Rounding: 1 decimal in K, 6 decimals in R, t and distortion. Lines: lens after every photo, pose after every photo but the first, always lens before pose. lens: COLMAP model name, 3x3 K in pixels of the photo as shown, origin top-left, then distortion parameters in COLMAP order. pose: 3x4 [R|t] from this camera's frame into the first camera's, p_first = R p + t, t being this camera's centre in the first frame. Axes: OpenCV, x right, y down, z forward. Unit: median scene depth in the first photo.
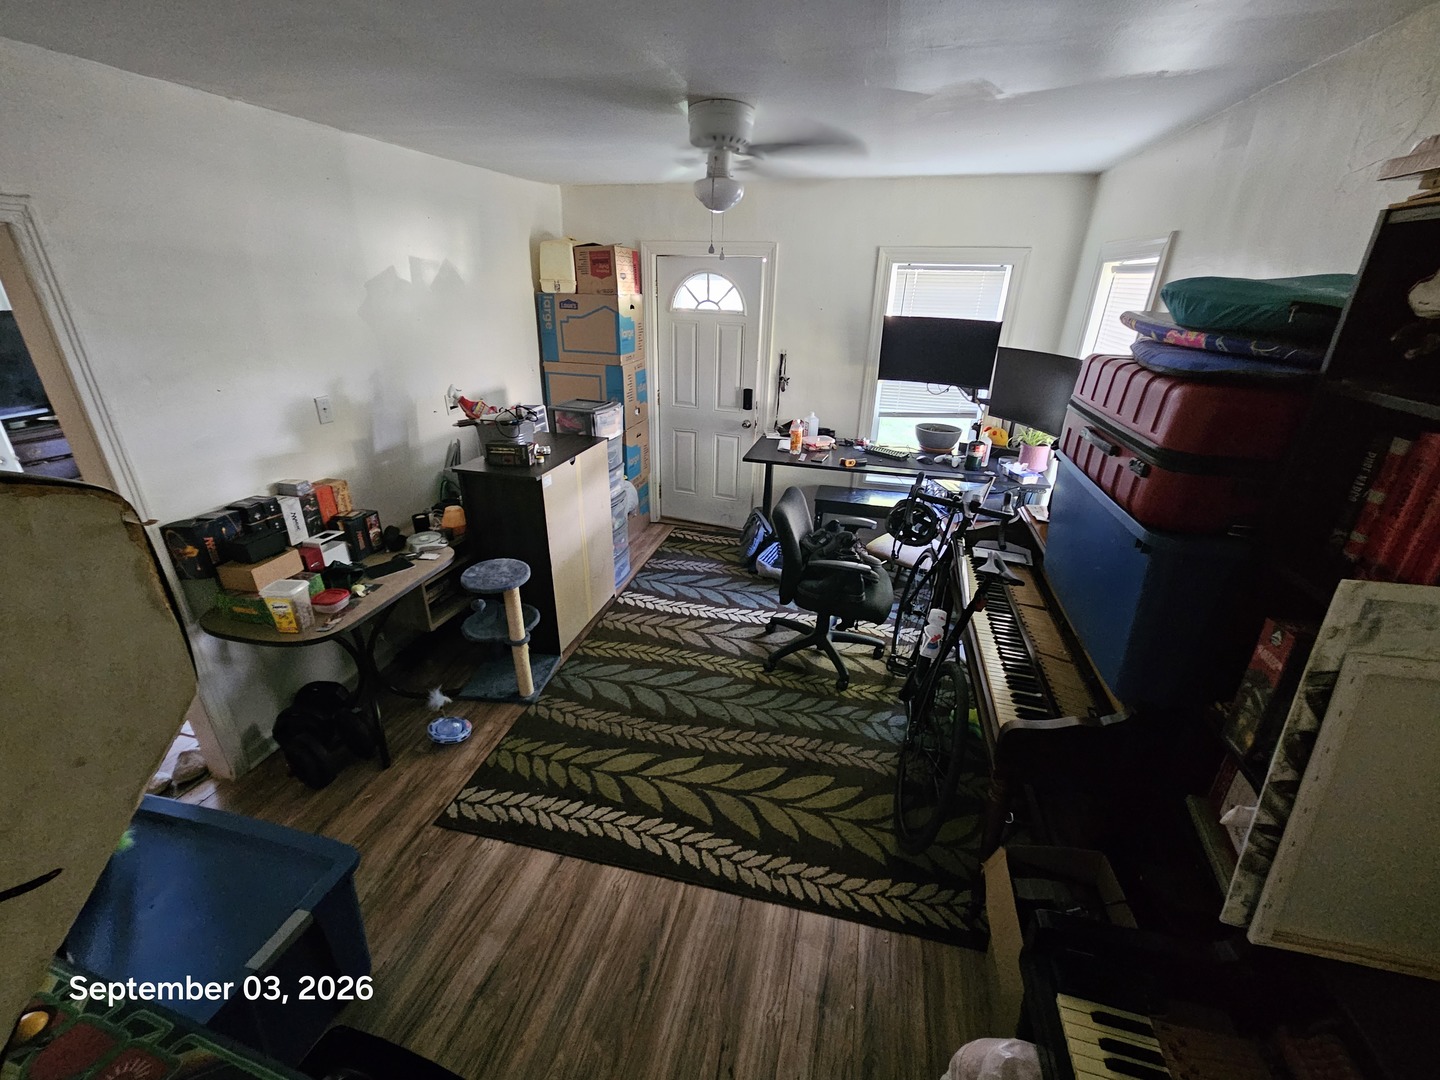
lens RADIAL K [[580.4, 0, 713.7], [0, 580.4, 540.0], [0, 0, 1]] dist [-0.000524, 0.000074]
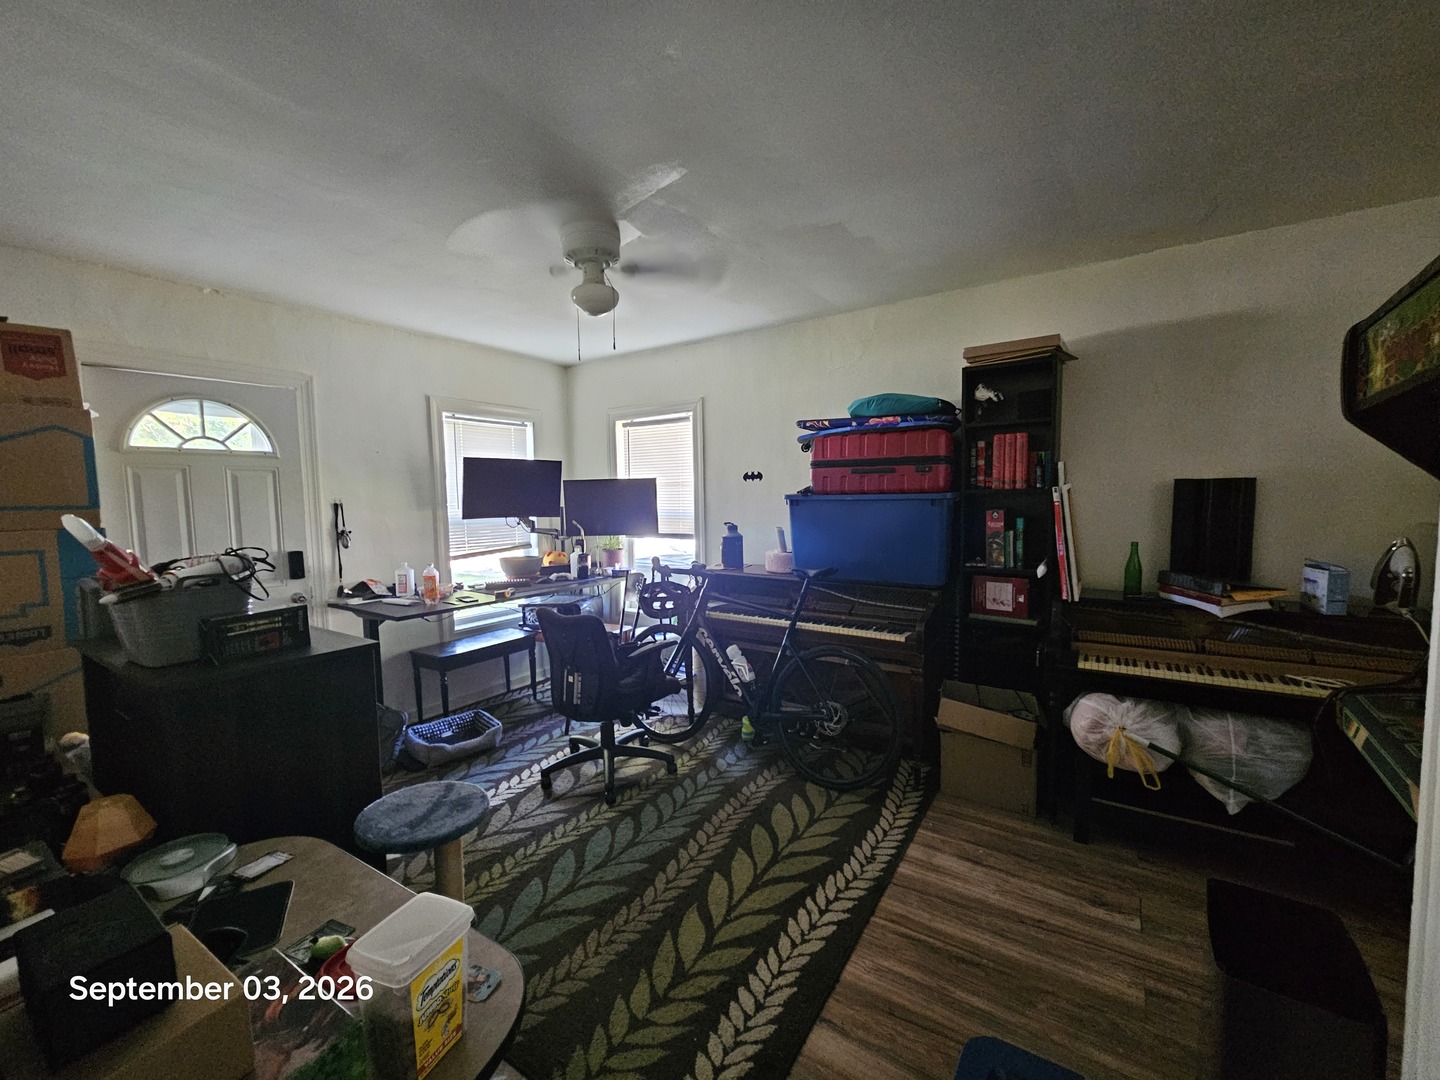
lens RADIAL K [[580.4, 0, 720.1], [0, 580.4, 538.3], [0, 0, 1]] dist [-0.000524, 0.000074]
pose [[0.344077, -0.095256, 0.934097, -0.788014], [0.398695, 0.915522, -0.053498, -0.036865], [-0.850090, 0.390827, 0.352988, 0.490219]]
